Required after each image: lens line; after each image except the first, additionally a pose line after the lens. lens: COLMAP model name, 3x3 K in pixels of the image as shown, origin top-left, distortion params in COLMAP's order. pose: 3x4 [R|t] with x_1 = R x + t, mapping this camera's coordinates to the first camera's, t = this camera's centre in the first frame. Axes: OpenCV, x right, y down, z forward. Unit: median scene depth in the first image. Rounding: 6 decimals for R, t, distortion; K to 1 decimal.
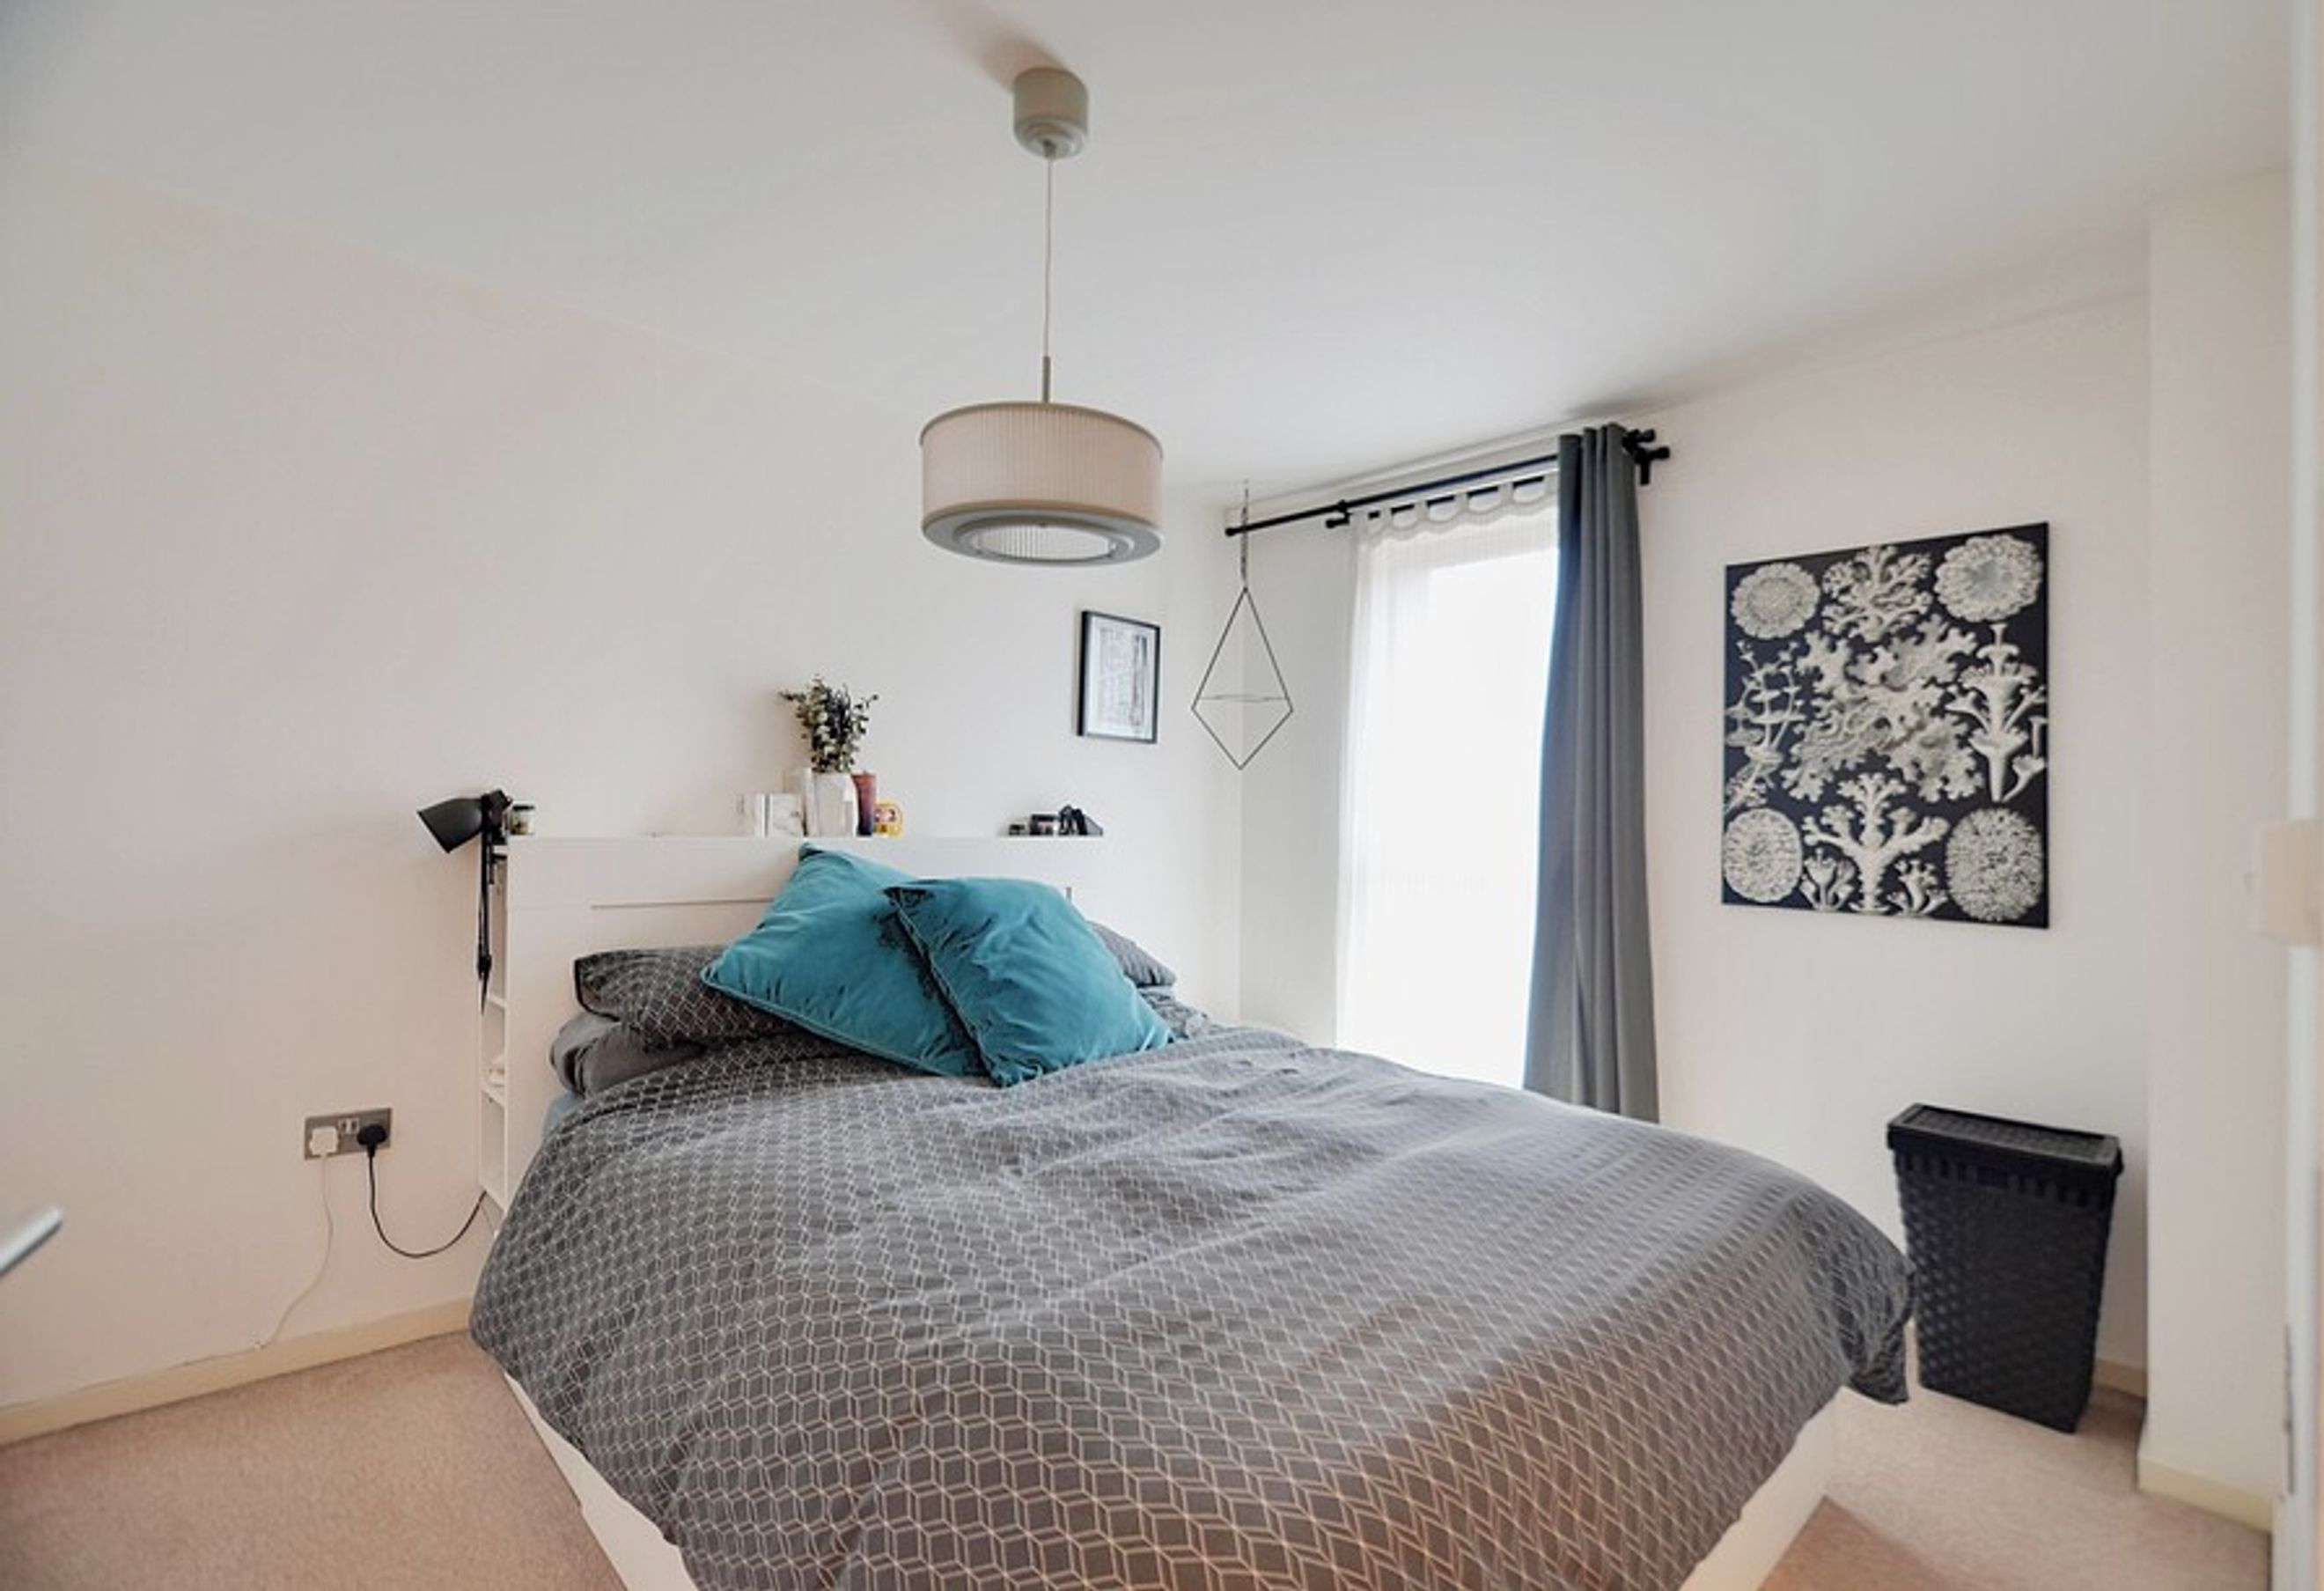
lens RADIAL K [[1084.4, 0, 1221.6], [0, 1084.4, 805.7], [0, 0, 1]] dist [0.087979, -0.082622]
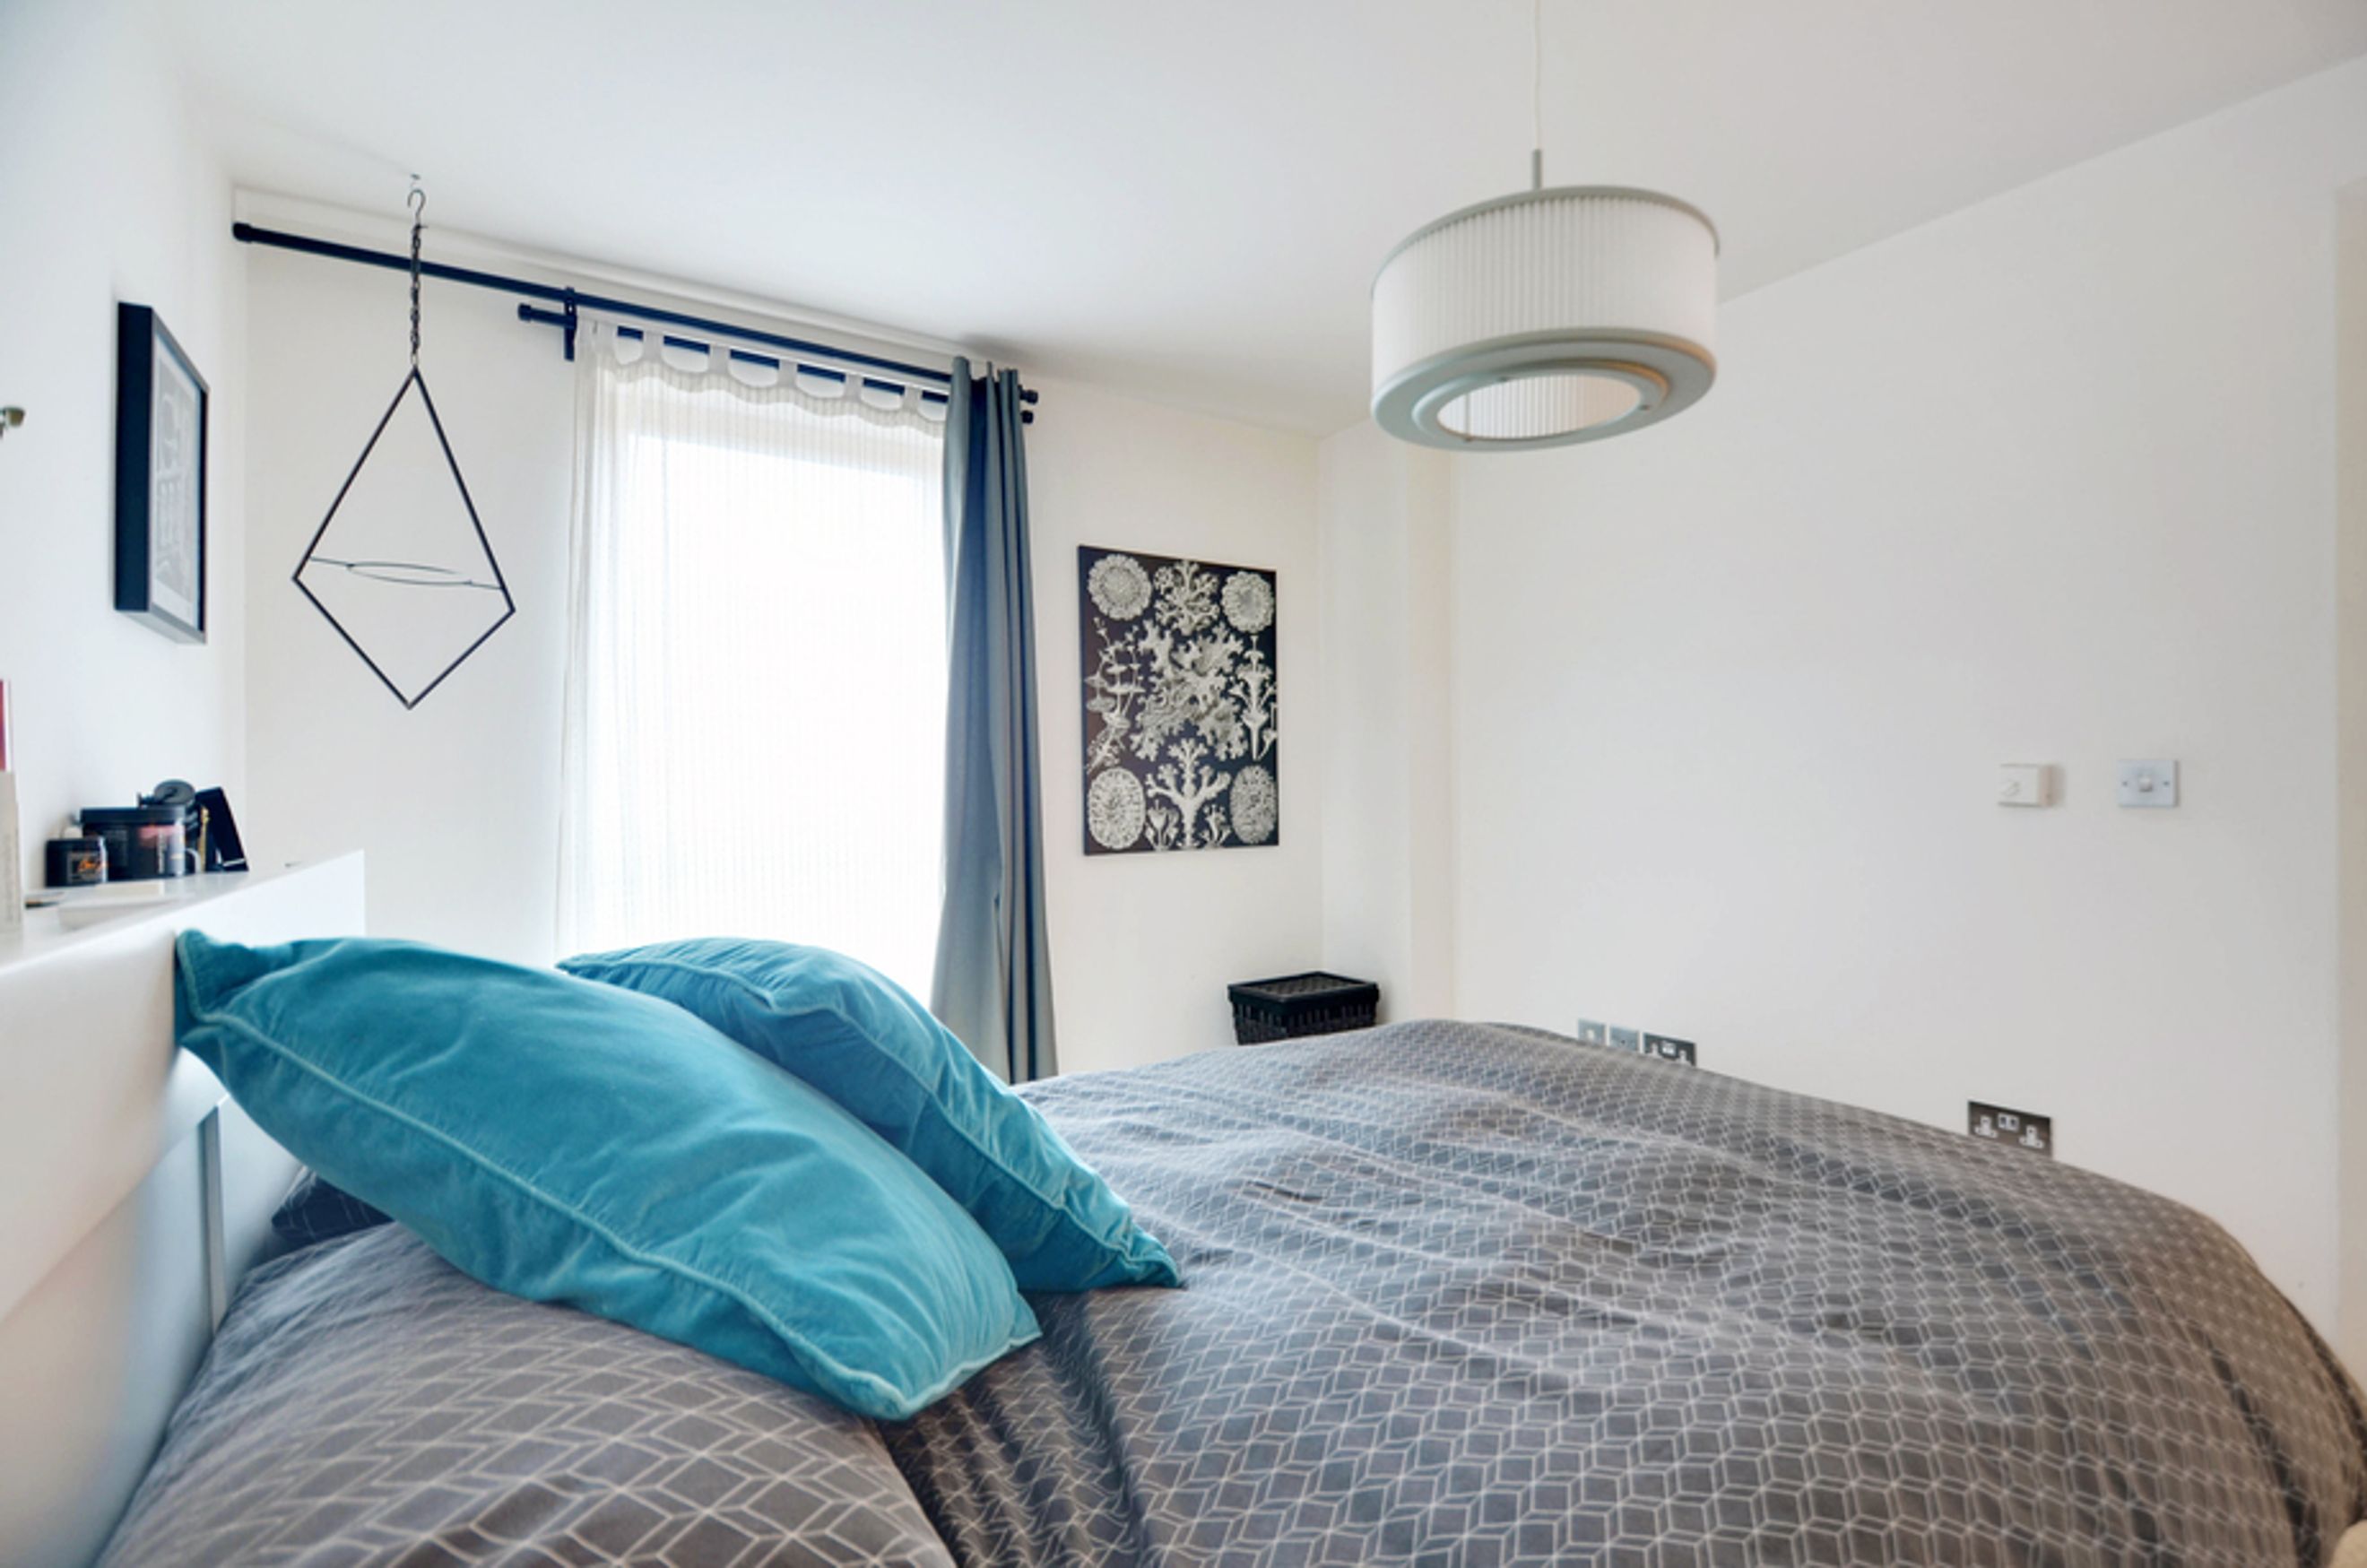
lens RADIAL K [[1061.6, 0, 1183.5], [0, 1061.6, 784.0], [0, 0, 1]] dist [0.002477, -0.017461]
pose [[0.186702, -0.028765, 0.981995, -0.614829], [0.008627, 0.999581, 0.027640, -0.010859], [-0.982379, 0.003311, 0.186871, 0.773084]]
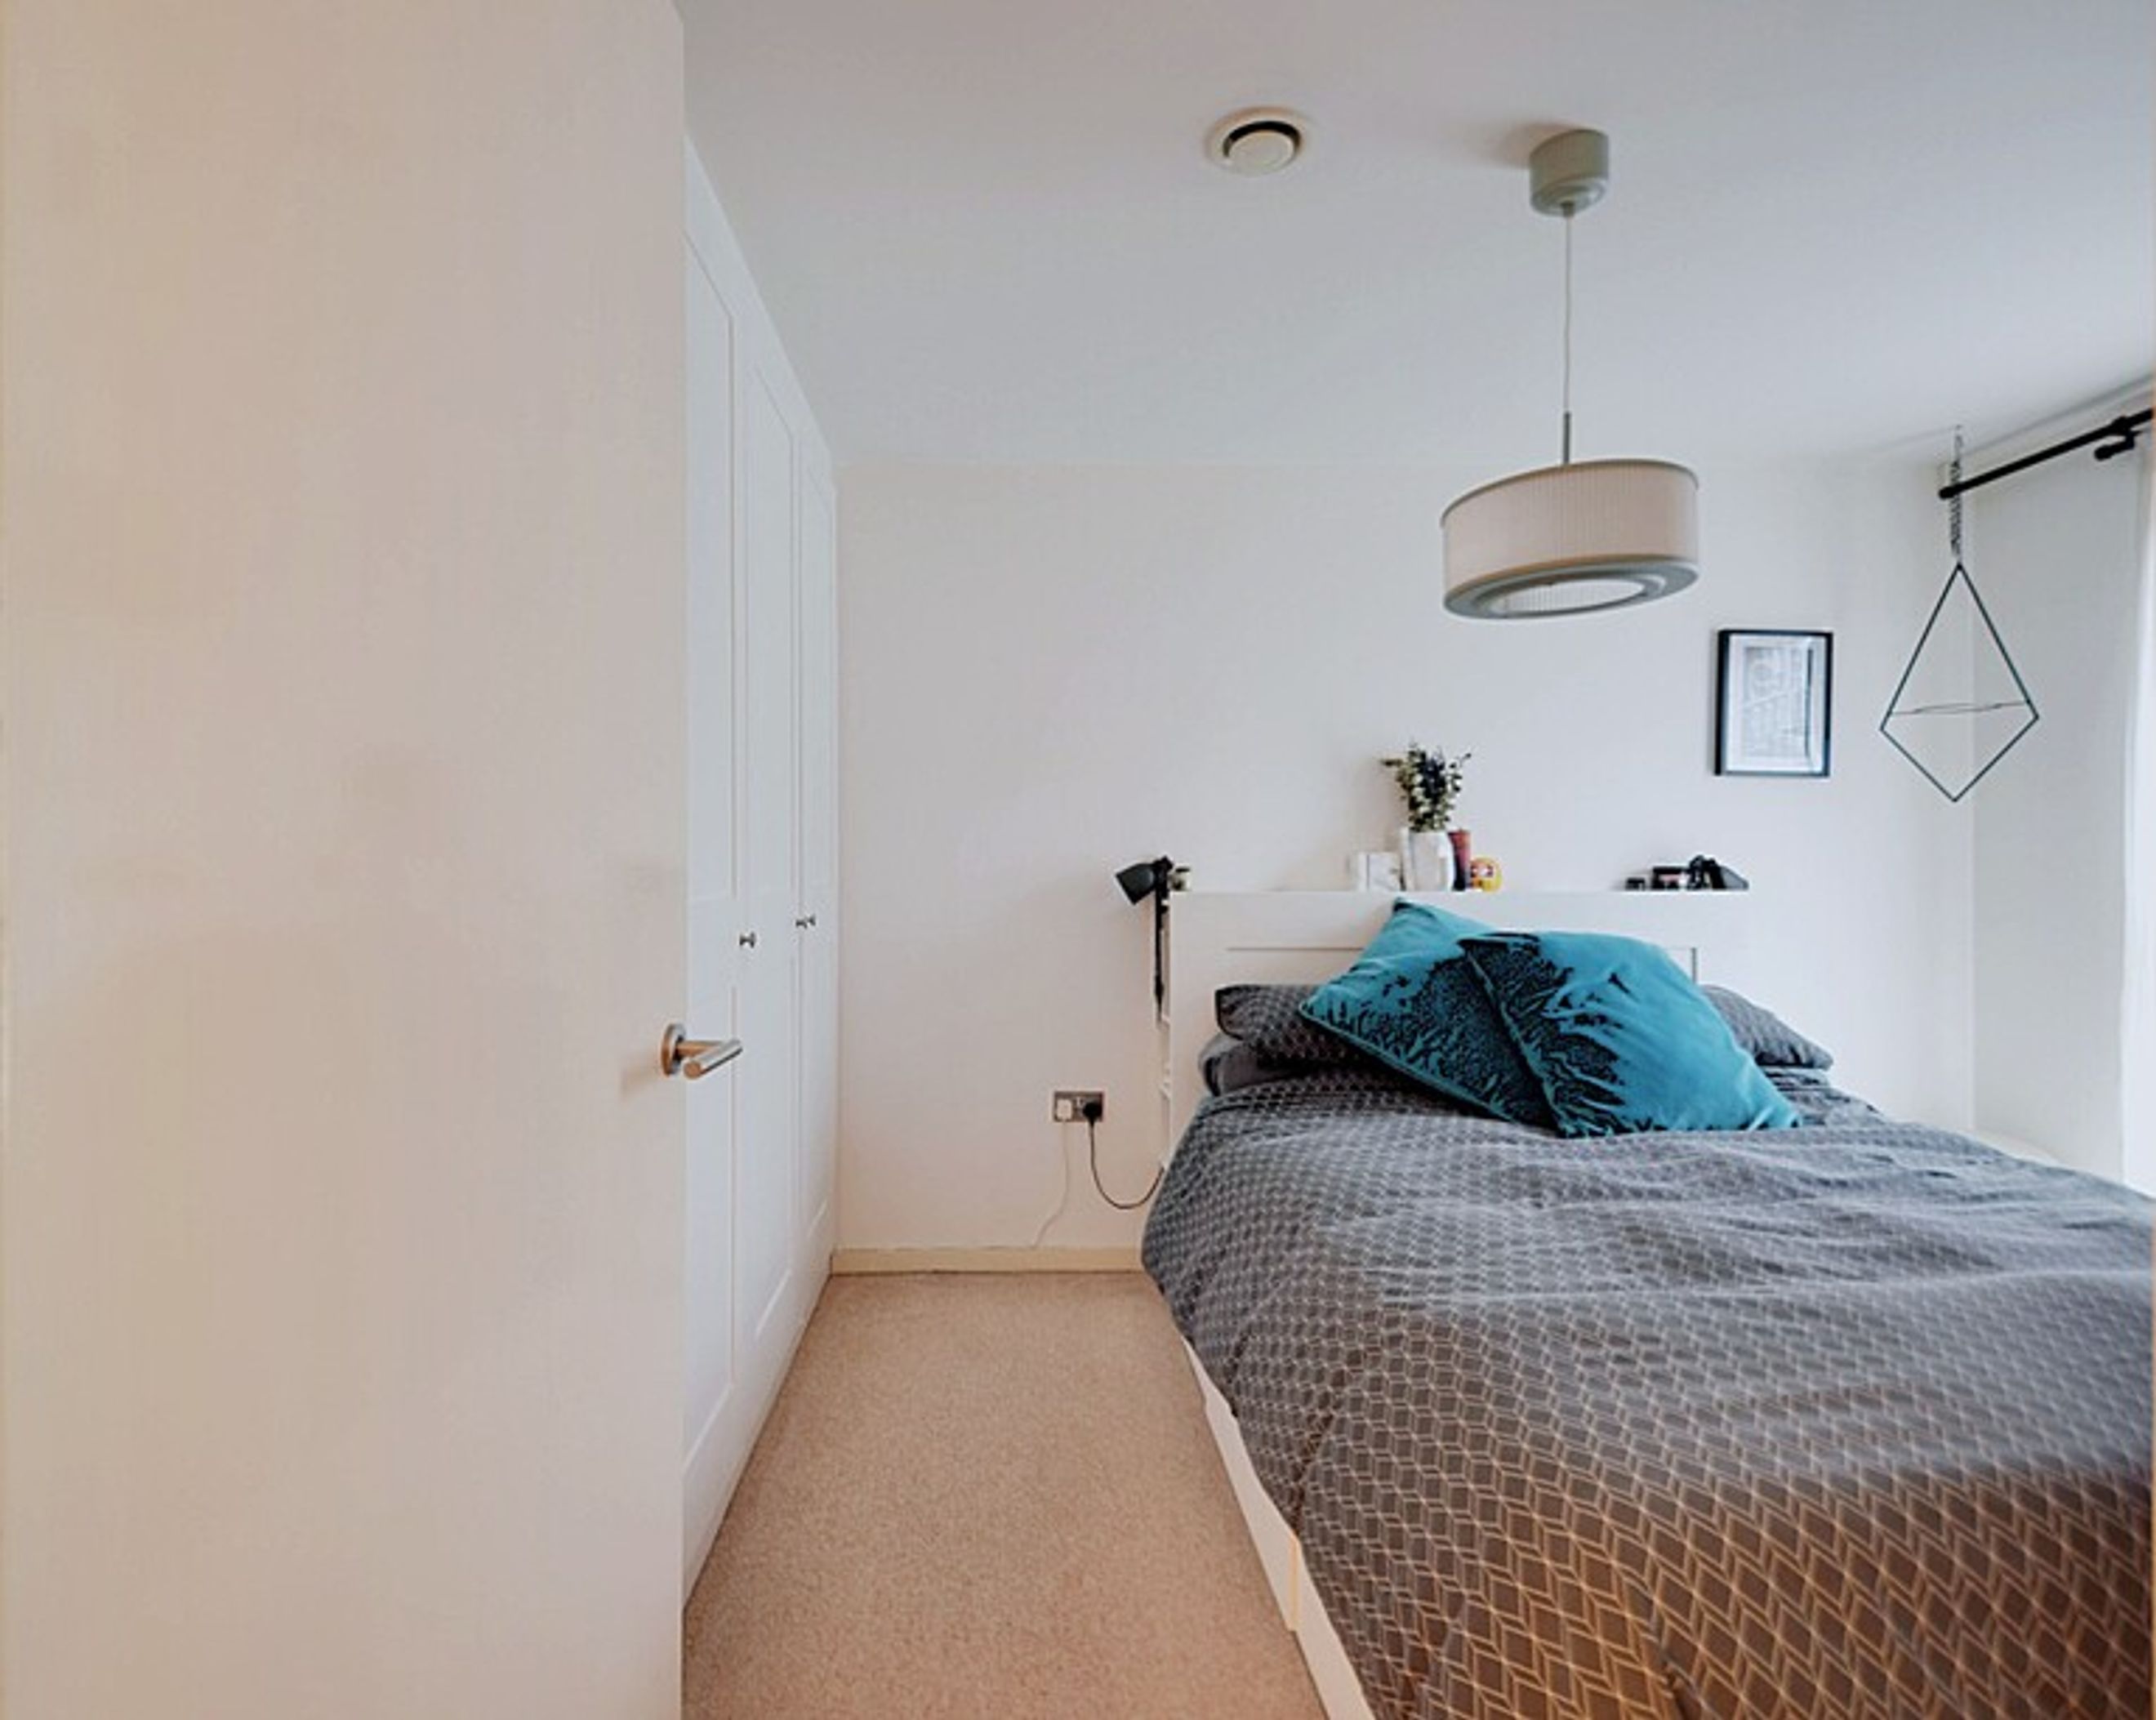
lens RADIAL K [[1190.9, 0, 1078.0], [0, 1190.9, 860.0], [0, 0, 1]] dist [0.170417, -0.000397]
pose [[0.760312, -0.026389, -0.649021, 0.216518], [0.023338, 0.999639, -0.013304, 0.008146], [0.649138, -0.005031, 0.760654, -0.155523]]
